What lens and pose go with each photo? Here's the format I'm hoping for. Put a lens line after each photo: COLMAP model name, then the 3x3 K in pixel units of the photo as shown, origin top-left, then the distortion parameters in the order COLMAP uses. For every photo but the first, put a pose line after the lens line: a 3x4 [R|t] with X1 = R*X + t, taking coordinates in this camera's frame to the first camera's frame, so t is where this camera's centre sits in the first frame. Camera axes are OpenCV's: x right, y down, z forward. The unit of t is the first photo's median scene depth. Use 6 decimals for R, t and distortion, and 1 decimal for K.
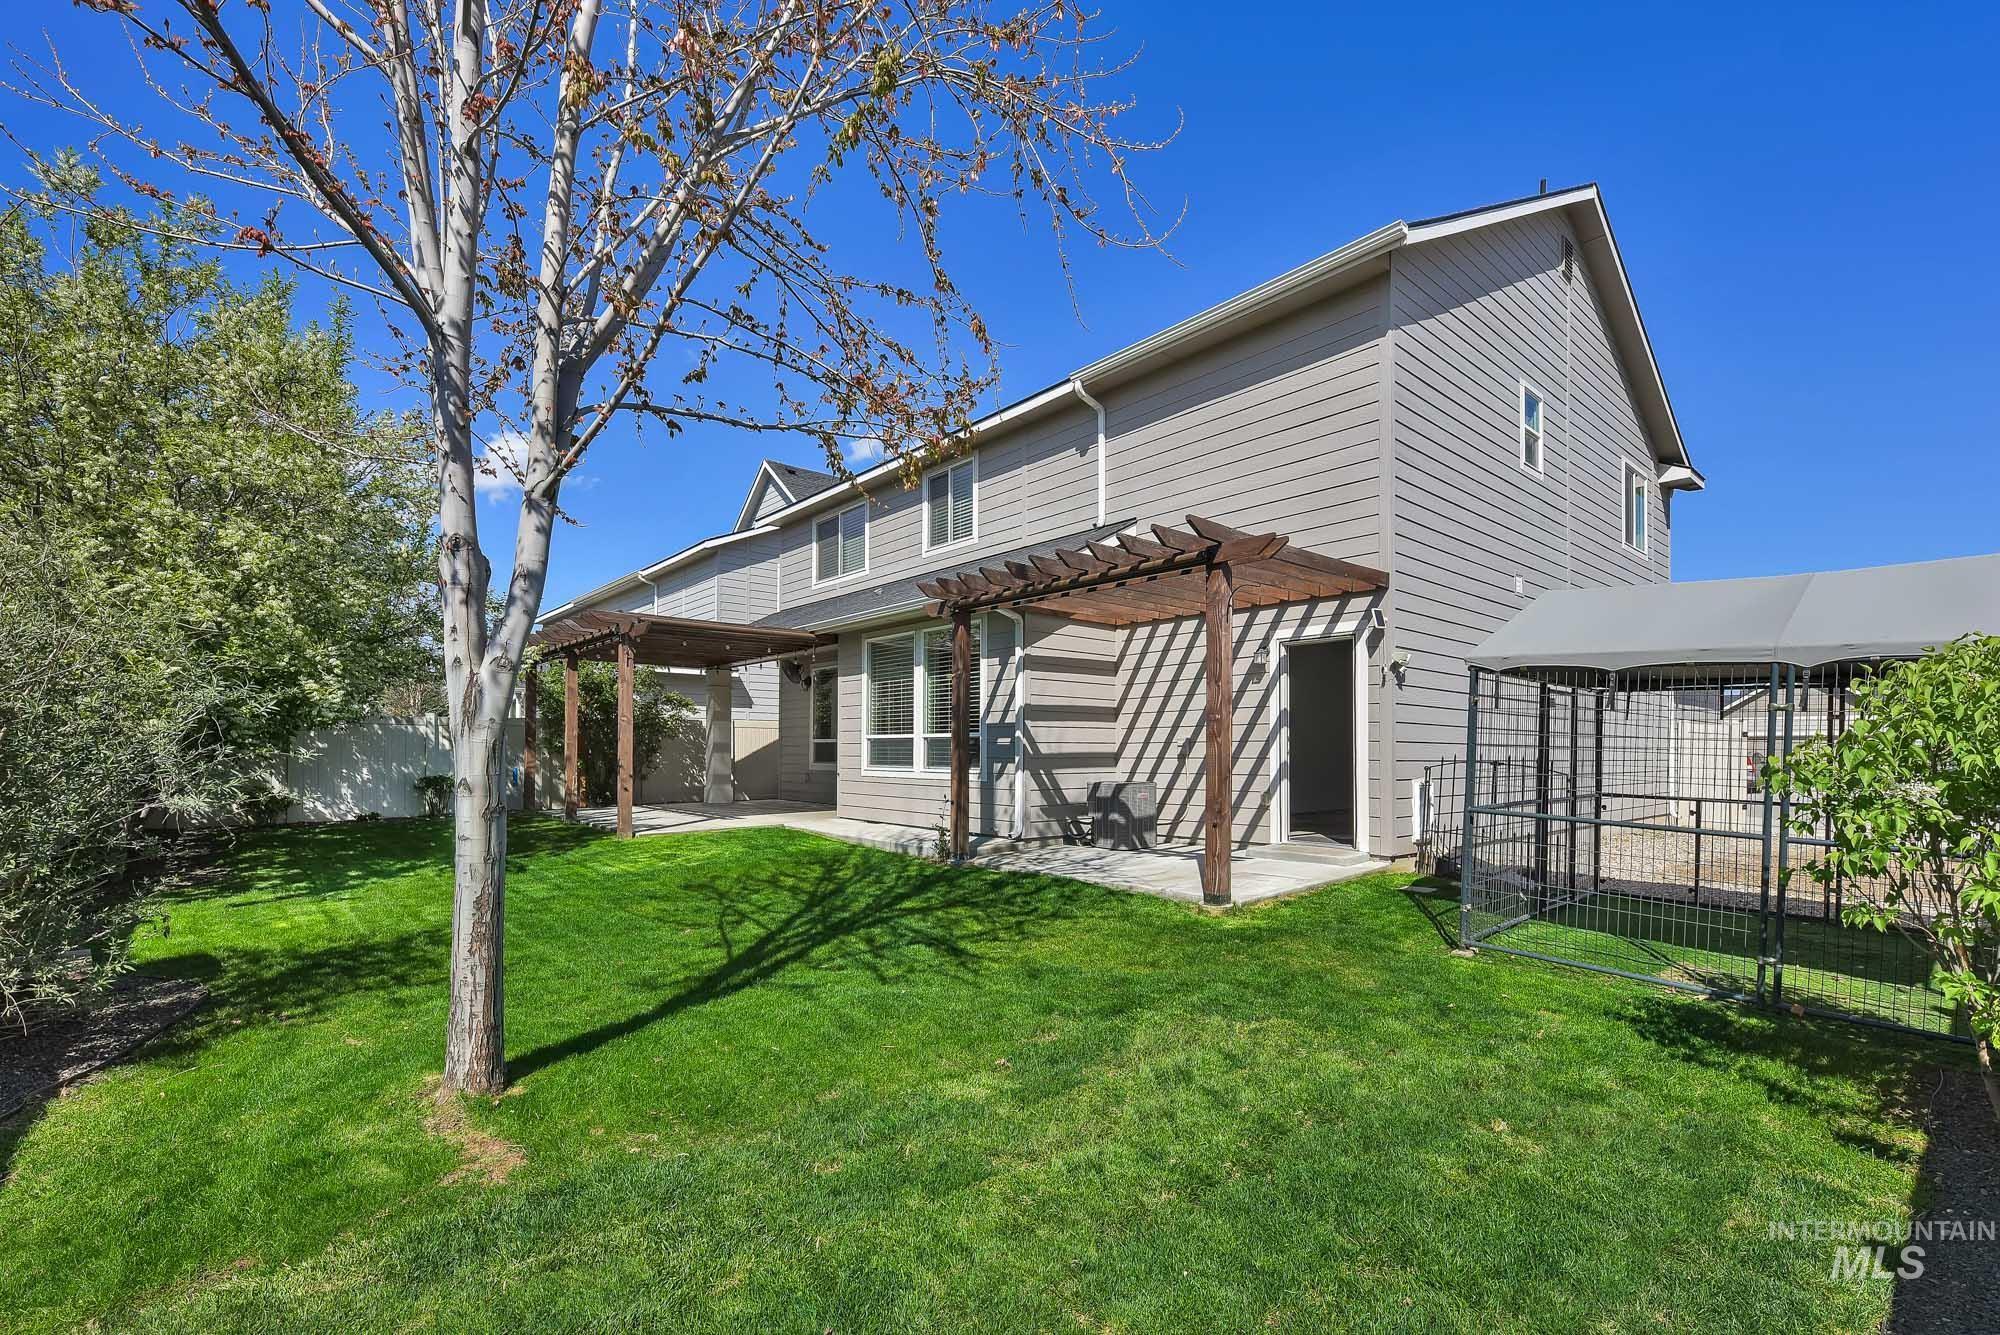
lens RADIAL K [[892.4, 0, 990.8], [0, 892.4, 745.8], [0, 0, 1]] dist [-0.001526, -0.000170]
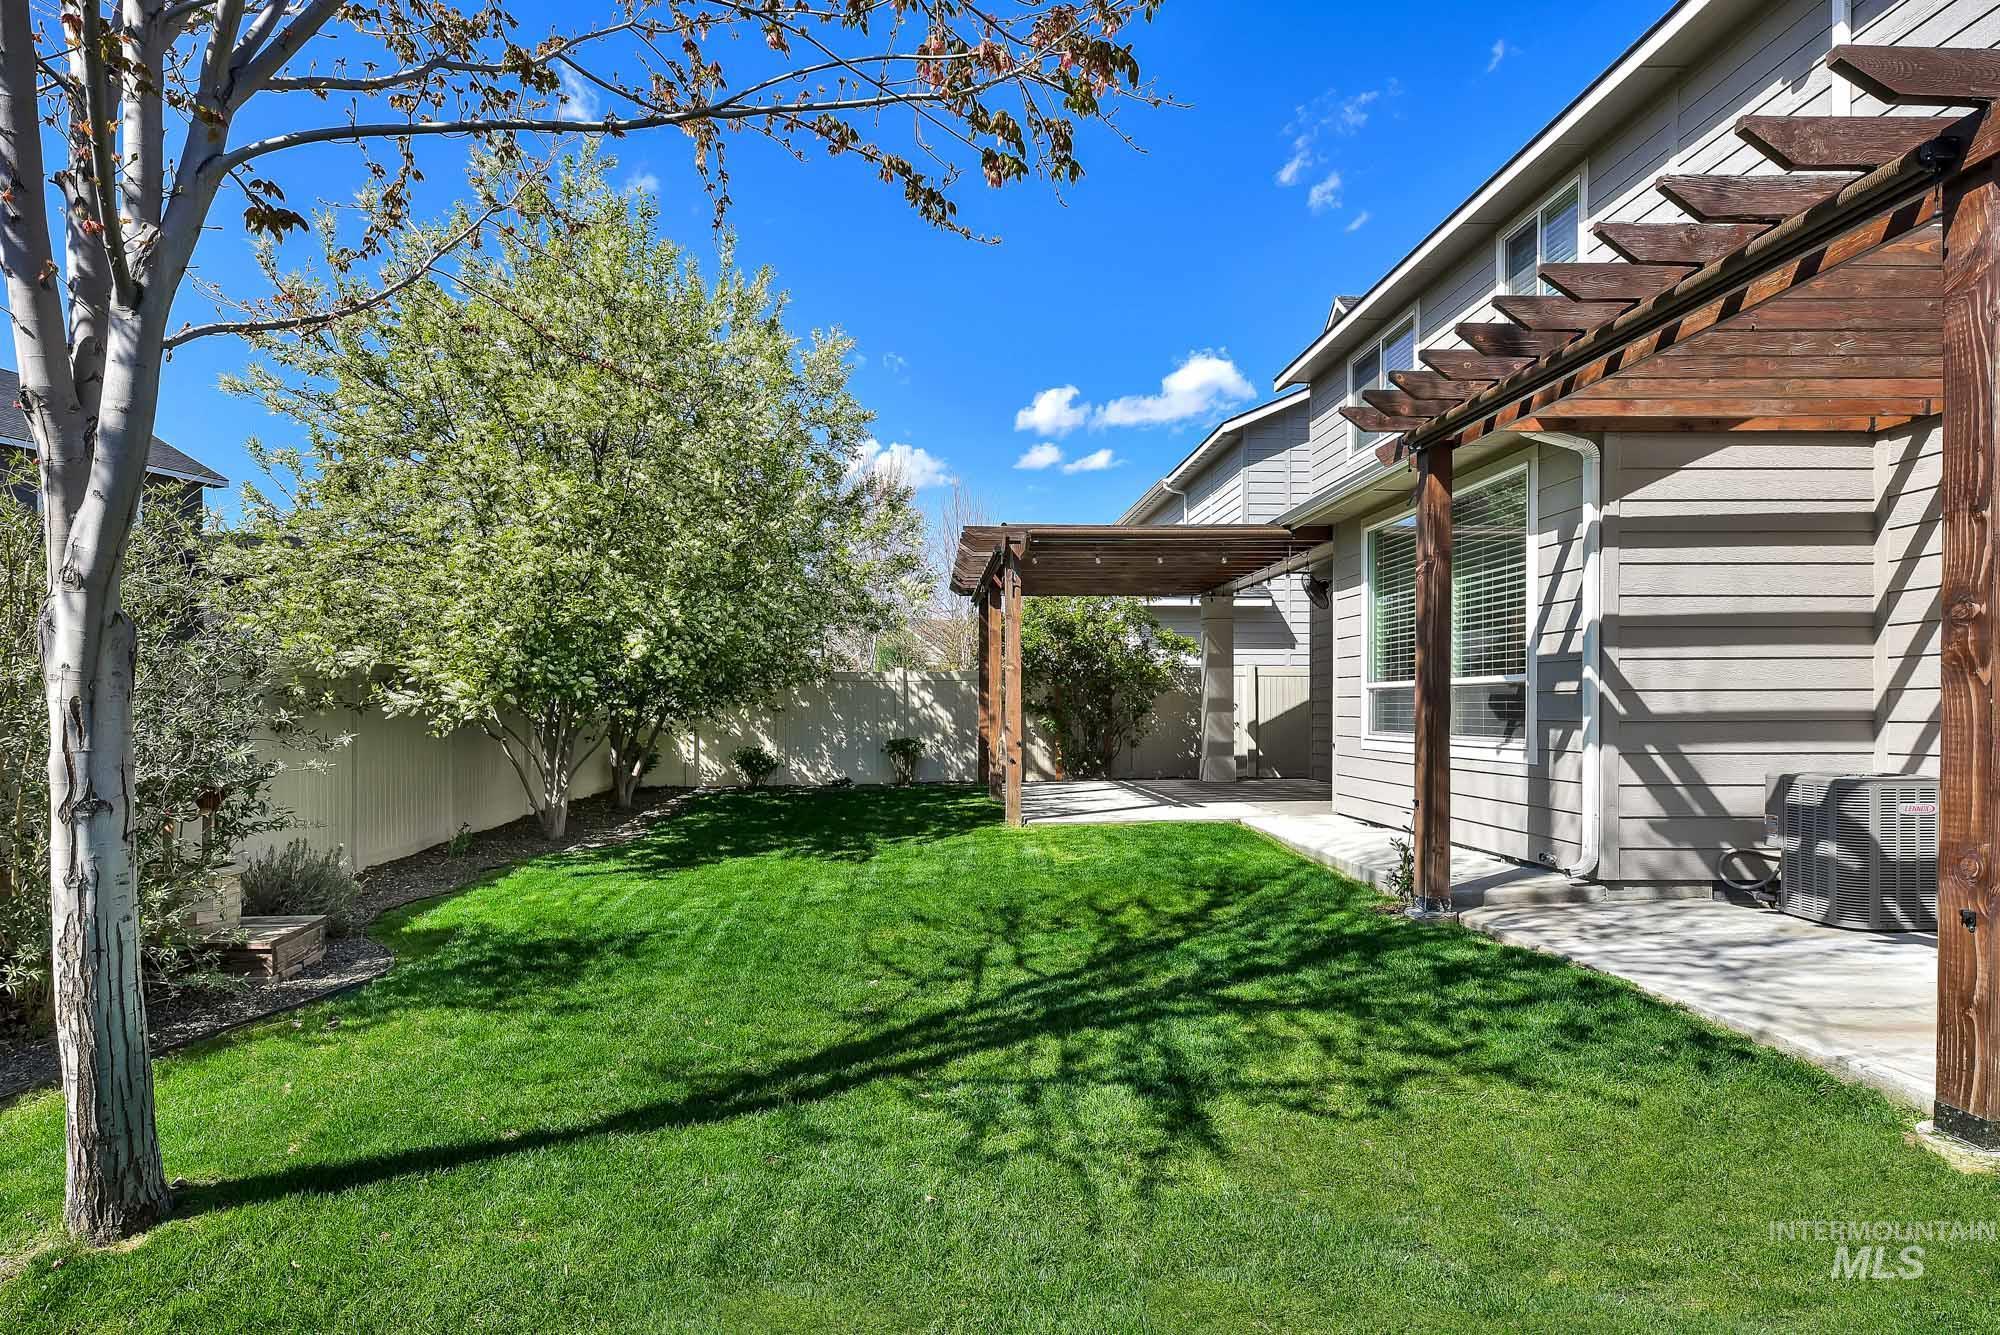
lens RADIAL K [[1075.4, 0, 997.6], [0, 1075.4, 712.1], [0, 0, 1]] dist [0.001995, 0.002342]
pose [[0.763120, -0.001750, -0.646255, 0.184448], [0.007820, 0.999948, 0.006527, 0.001816], [0.646210, -0.010034, 0.763094, 0.338025]]
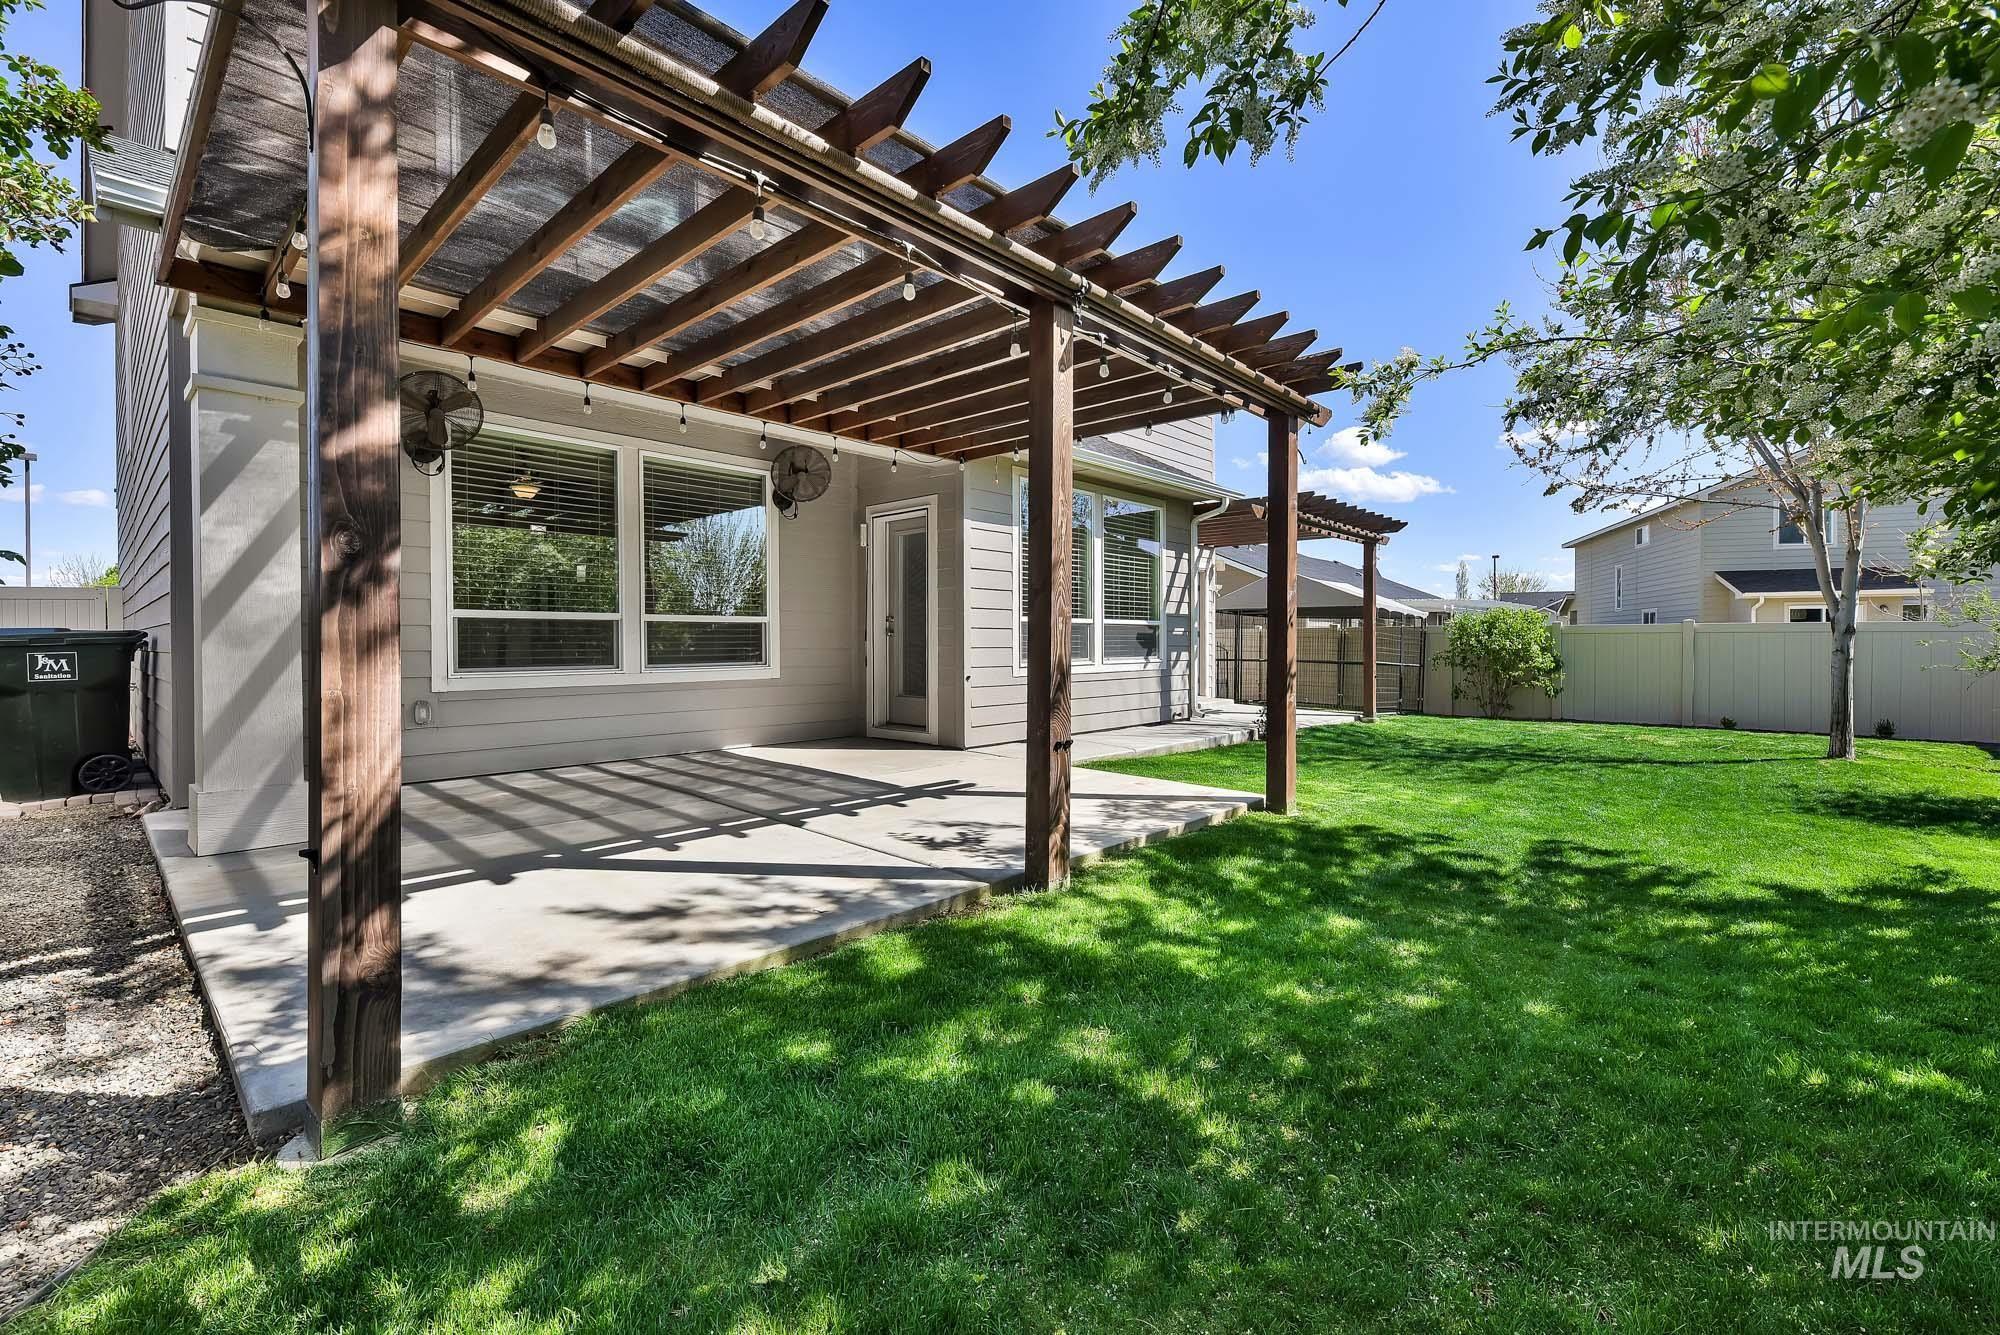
lens RADIAL K [[869.9, 0, 1050.9], [0, 869.9, 661.2], [0, 0, 1]] dist [-0.000170, -0.000014]
pose [[-0.155166, -0.018353, 0.987718, -1.089626], [-0.005227, 0.999829, 0.017757, 0.014900], [-0.987875, -0.002408, -0.155235, 1.445191]]
